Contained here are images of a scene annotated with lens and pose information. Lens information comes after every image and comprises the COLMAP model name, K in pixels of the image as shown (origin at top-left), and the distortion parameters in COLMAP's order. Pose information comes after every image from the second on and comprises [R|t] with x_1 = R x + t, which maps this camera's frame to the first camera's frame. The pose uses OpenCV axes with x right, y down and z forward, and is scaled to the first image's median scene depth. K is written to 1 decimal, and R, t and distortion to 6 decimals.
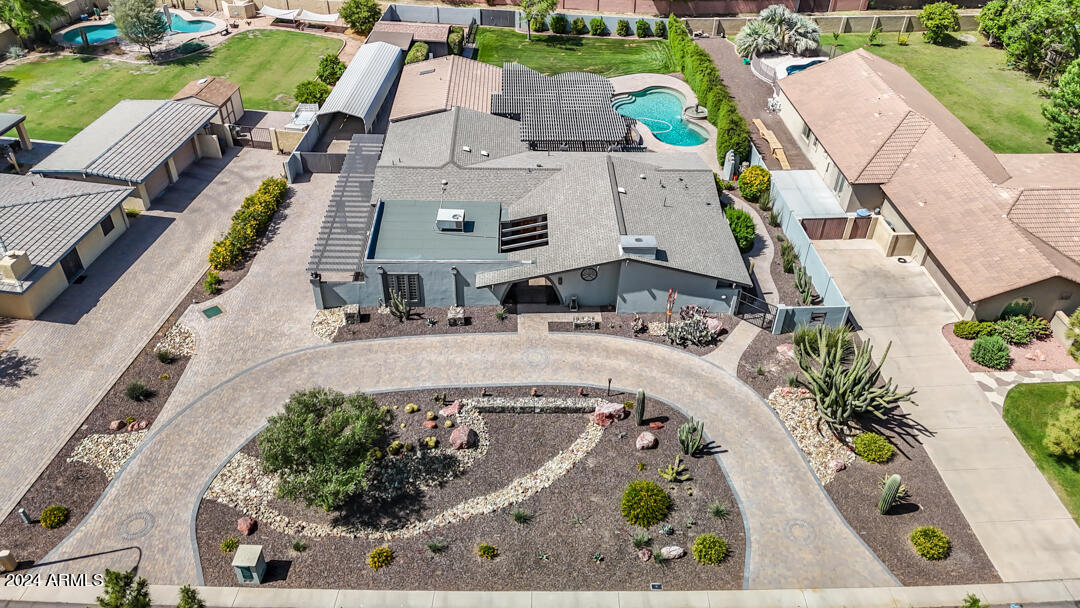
lens RADIAL K [[795.3, 0, 565.2], [0, 795.3, 283.4], [0, 0, 1]] dist [0.075827, -0.079828]
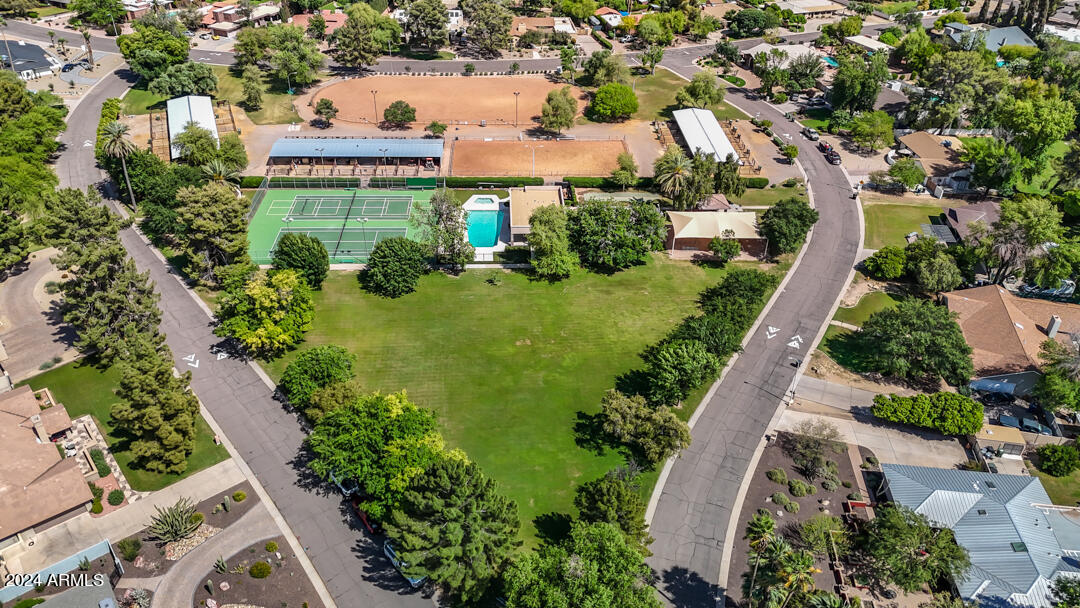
lens RADIAL K [[795.3, 0, 539.9], [0, 795.3, 305.1], [0, 0, 1]] dist [0.075827, -0.079828]
pose [[-0.566099, -0.500008, 0.655381, -1.341360], [0.467289, 0.460316, 0.754818, -1.314370], [-0.679097, 0.733554, -0.026936, -0.101801]]
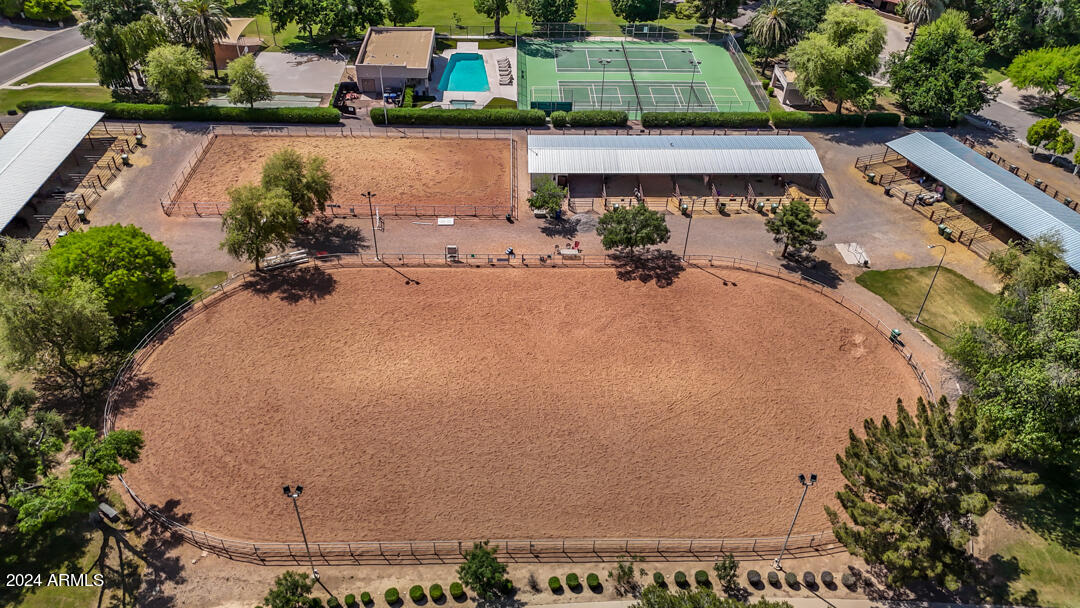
lens RADIAL K [[795.3, 0, 541.5], [0, 795.3, 300.4], [0, 0, 1]] dist [0.075827, -0.079828]
pose [[0.558684, 0.501741, -0.660400, 3.990585], [-0.510159, 0.835698, 0.203340, 1.121565], [0.653918, 0.223306, 0.722859, -2.104338]]
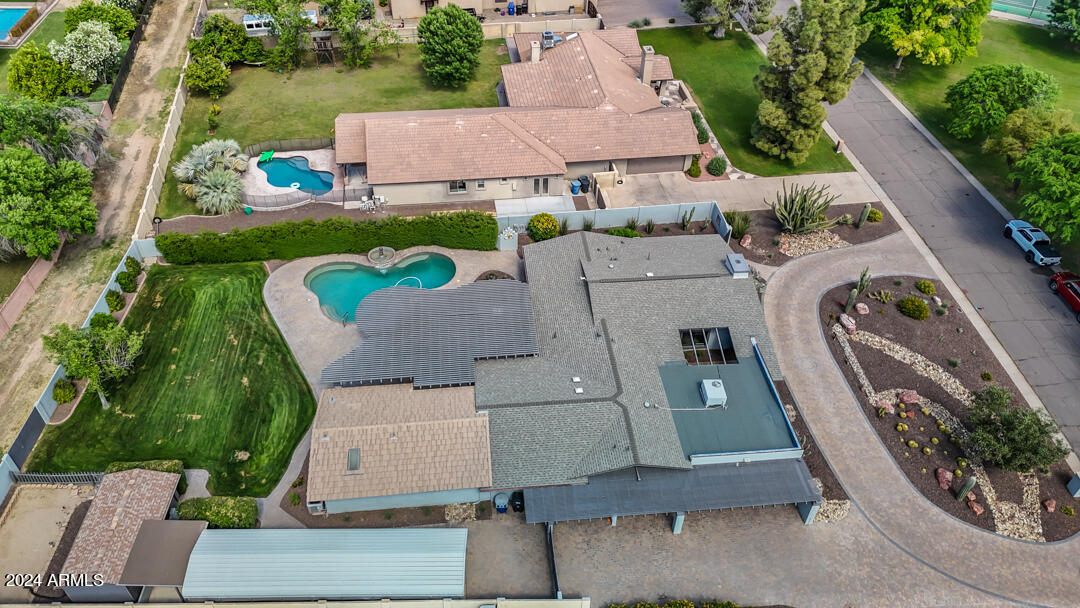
lens RADIAL K [[795.3, 0, 541.7], [0, 795.3, 301.0], [0, 0, 1]] dist [0.075827, -0.079828]
pose [[-0.054432, -0.696689, 0.715305, -0.890249], [0.585267, 0.558149, 0.588160, -1.002140], [-0.809012, 0.450659, 0.377368, 0.821334]]
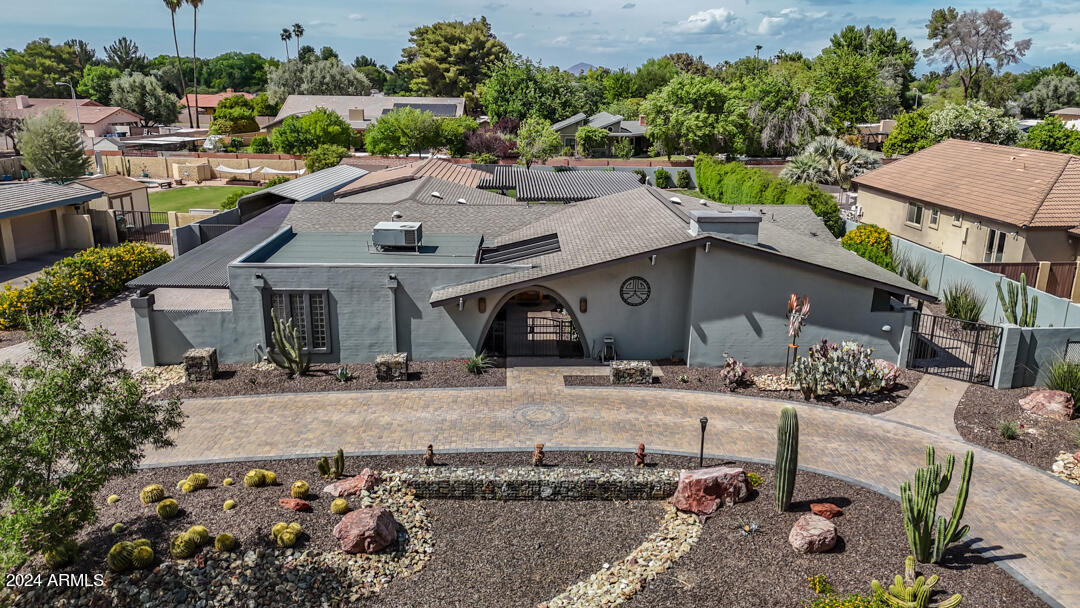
lens RADIAL K [[795.3, 0, 546.0], [0, 795.3, 299.6], [0, 0, 1]] dist [0.075827, -0.079828]
pose [[0.999515, -0.022676, -0.021352, -0.021886], [0.013049, 0.927339, -0.373994, 0.215702], [0.028281, 0.373534, 0.927185, 0.516194]]
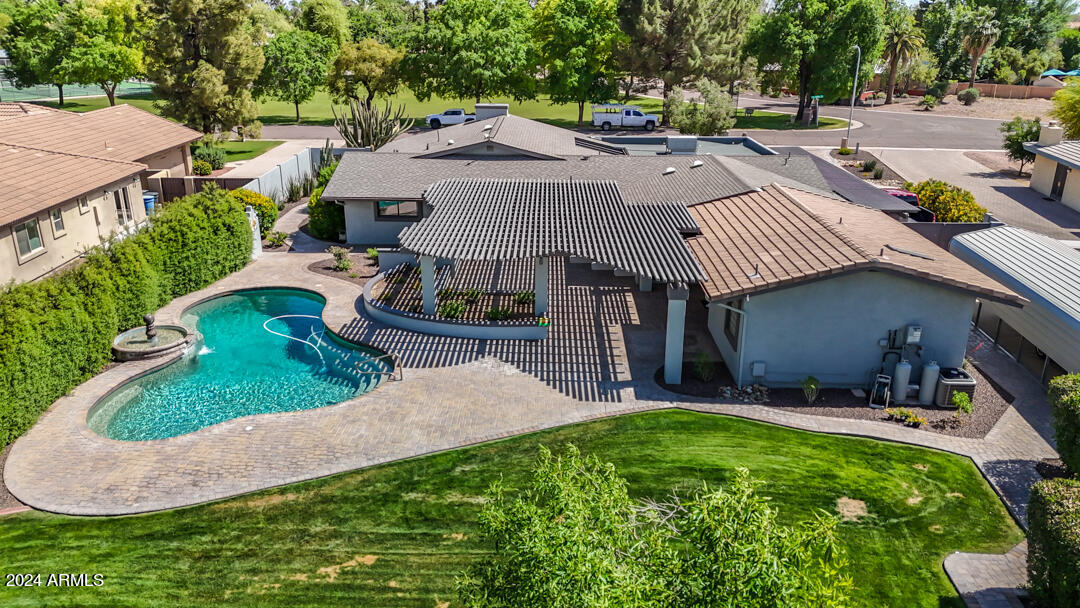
lens RADIAL K [[795.3, 0, 542.0], [0, 795.3, 306.2], [0, 0, 1]] dist [0.075827, -0.079828]
pose [[-0.996766, -0.066257, 0.045473, -0.042113], [0.002308, 0.542028, 0.840357, -0.839397], [-0.080327, 0.837745, -0.540122, 1.862888]]
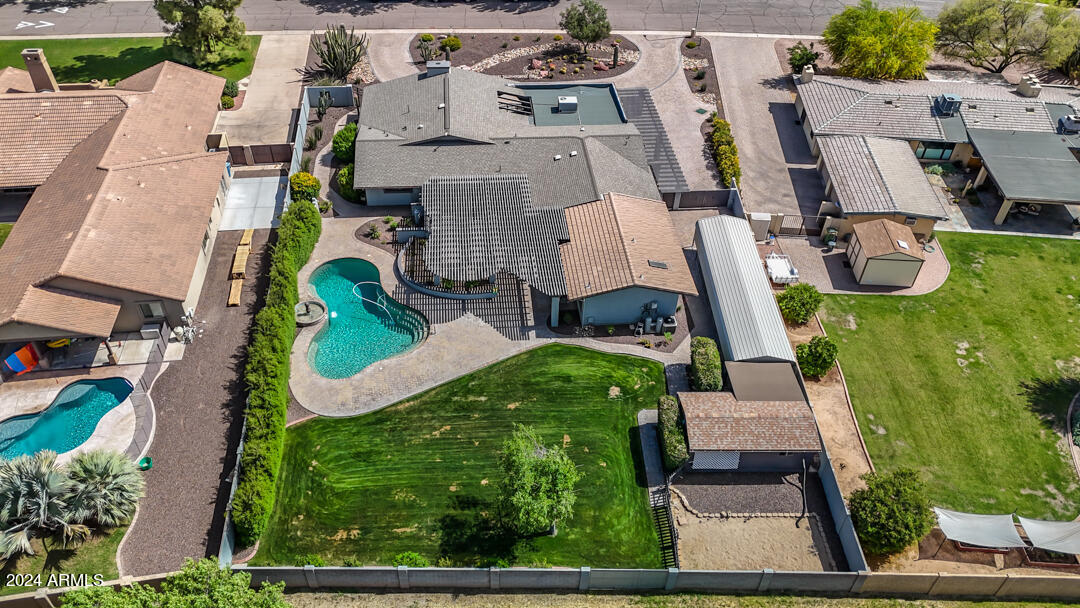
lens RADIAL K [[795.3, 0, 543.9], [0, 795.3, 306.9], [0, 0, 1]] dist [0.075827, -0.079828]
pose [[-0.996383, -0.020238, -0.082537, 0.007899], [-0.084878, 0.188999, 0.978302, -1.551897], [-0.004200, 0.981769, -0.190033, 1.812940]]
